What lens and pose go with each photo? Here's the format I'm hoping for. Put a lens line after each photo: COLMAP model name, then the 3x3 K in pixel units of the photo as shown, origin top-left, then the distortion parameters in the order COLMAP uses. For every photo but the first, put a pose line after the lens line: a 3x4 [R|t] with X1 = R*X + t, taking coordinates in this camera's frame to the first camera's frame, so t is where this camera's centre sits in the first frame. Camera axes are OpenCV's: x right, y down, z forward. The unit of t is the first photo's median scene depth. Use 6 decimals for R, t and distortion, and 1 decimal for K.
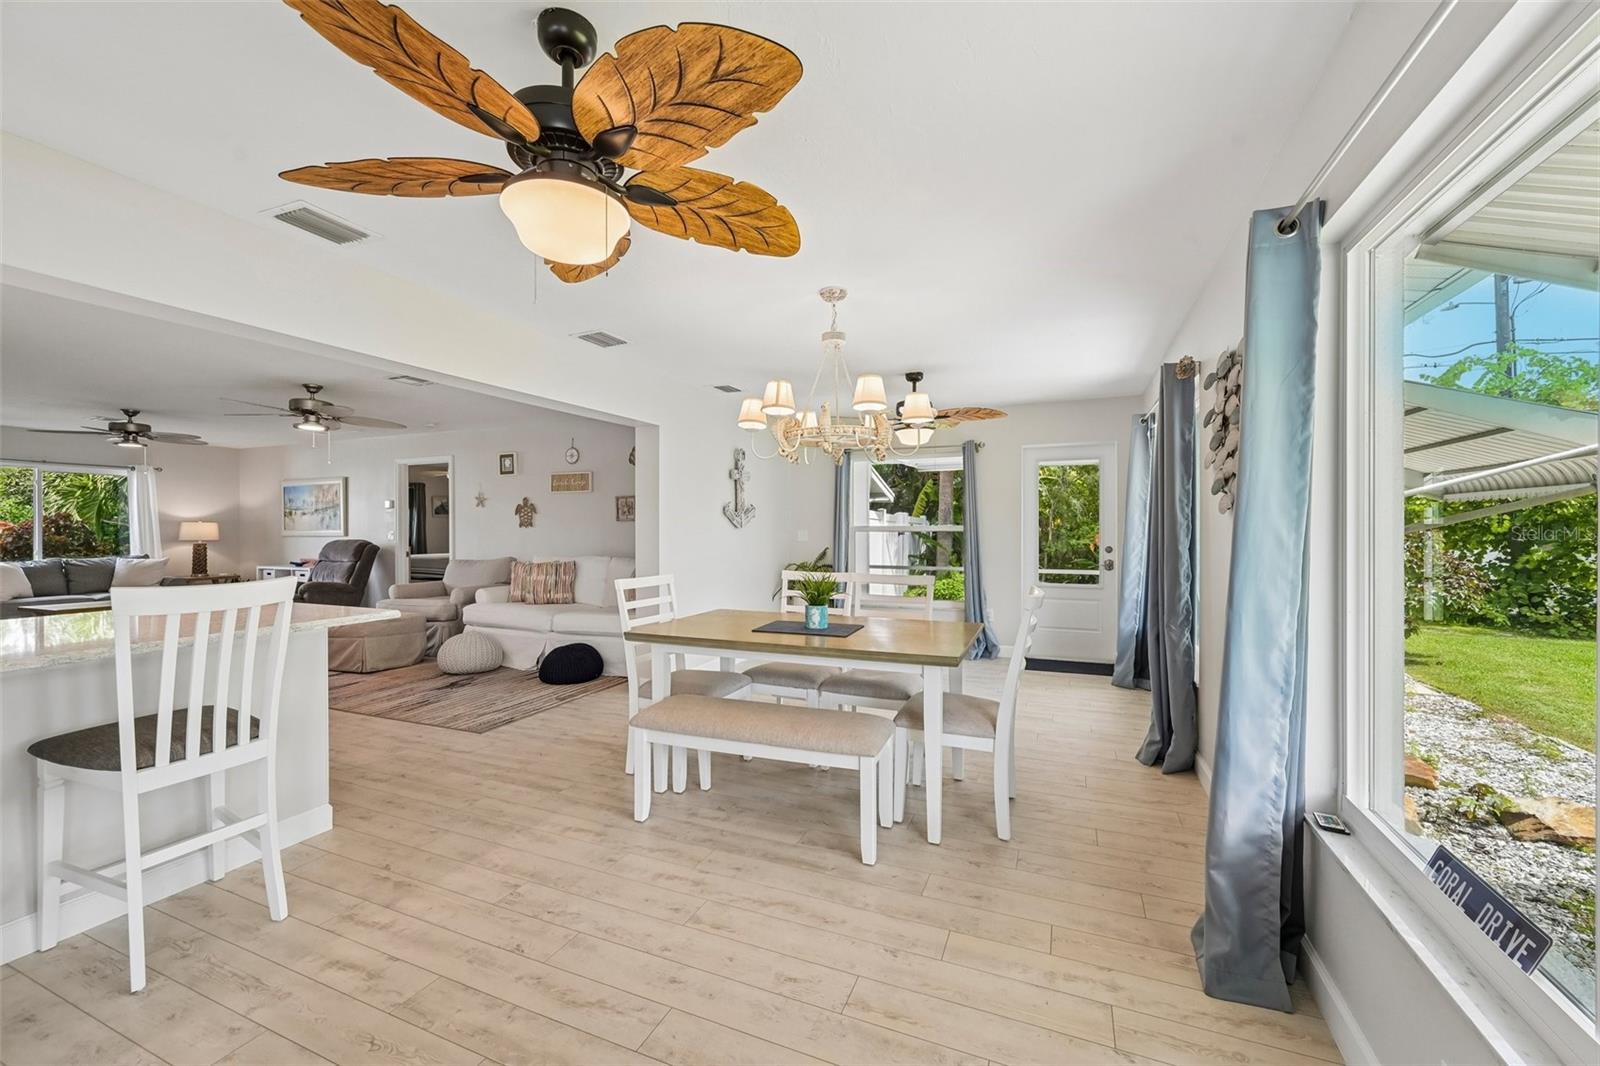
lens RADIAL K [[635.0, 0, 800.5], [0, 635.0, 532.4], [0, 0, 1]] dist [-0.000366, 0.000507]
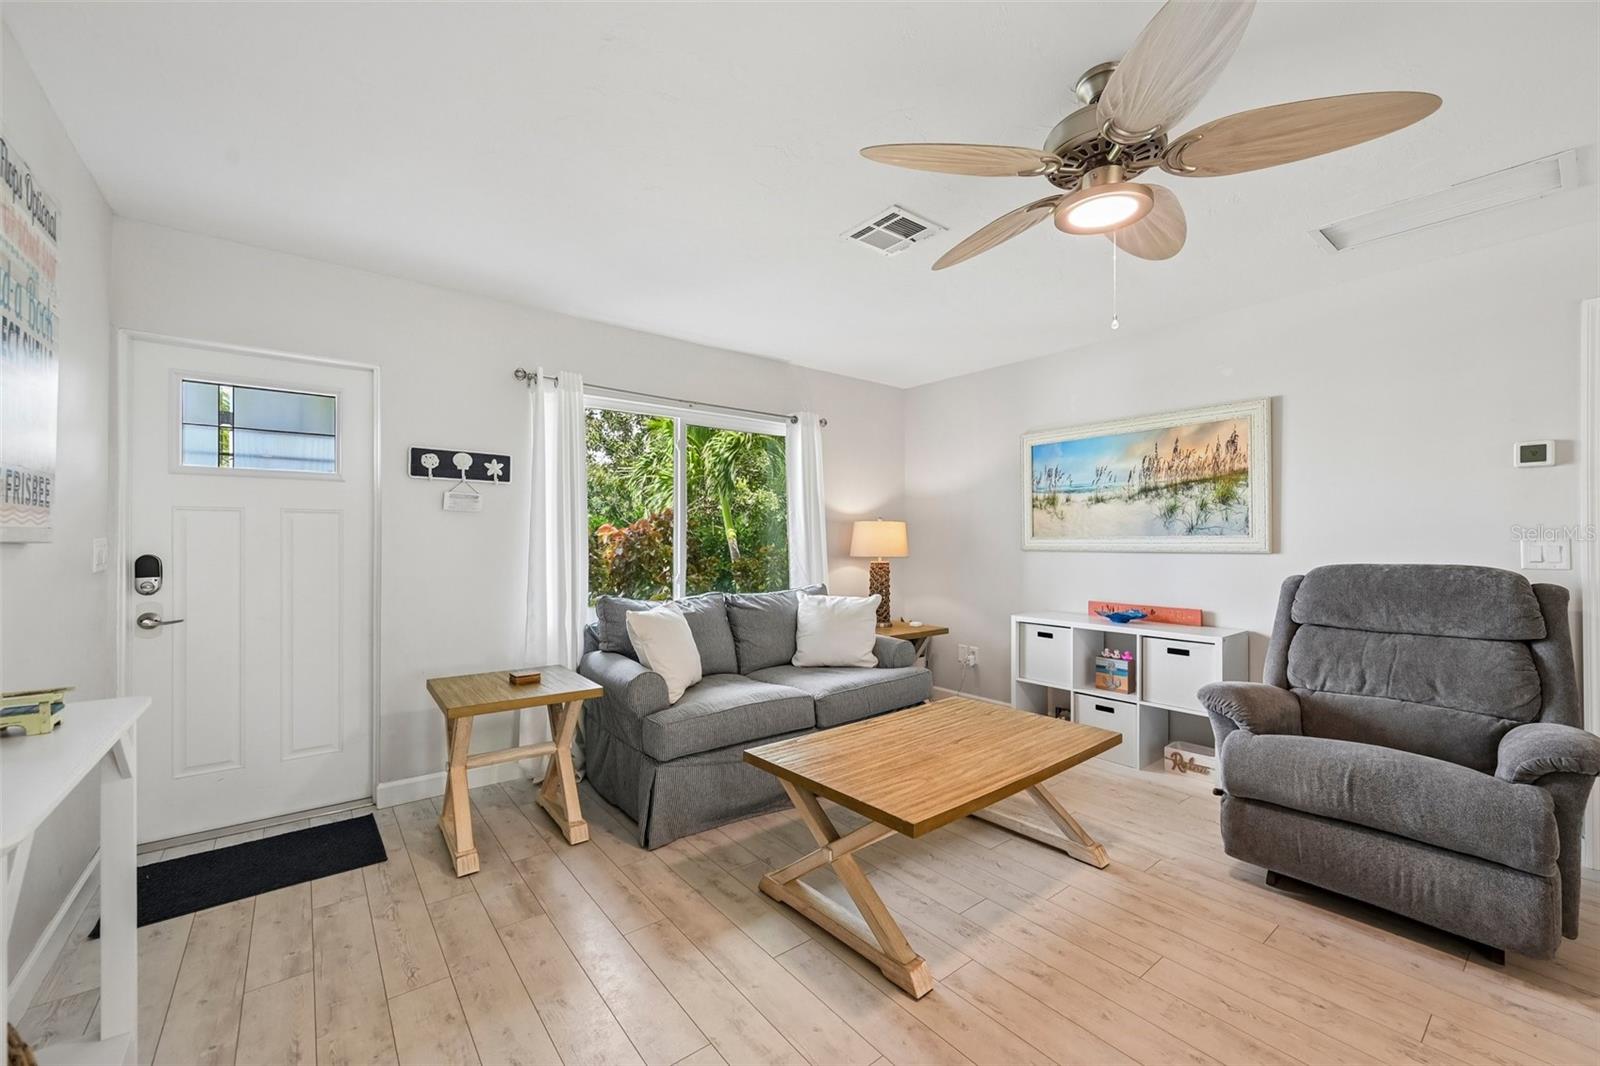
lens RADIAL K [[635.0, 0, 801.1], [0, 635.0, 537.5], [0, 0, 1]] dist [-0.000366, 0.000507]
pose [[0.880563, 0.001105, -0.473927, -0.932909], [-0.004881, 0.999965, -0.006737, 0.001076], [0.473903, 0.008245, 0.880538, 0.632671]]
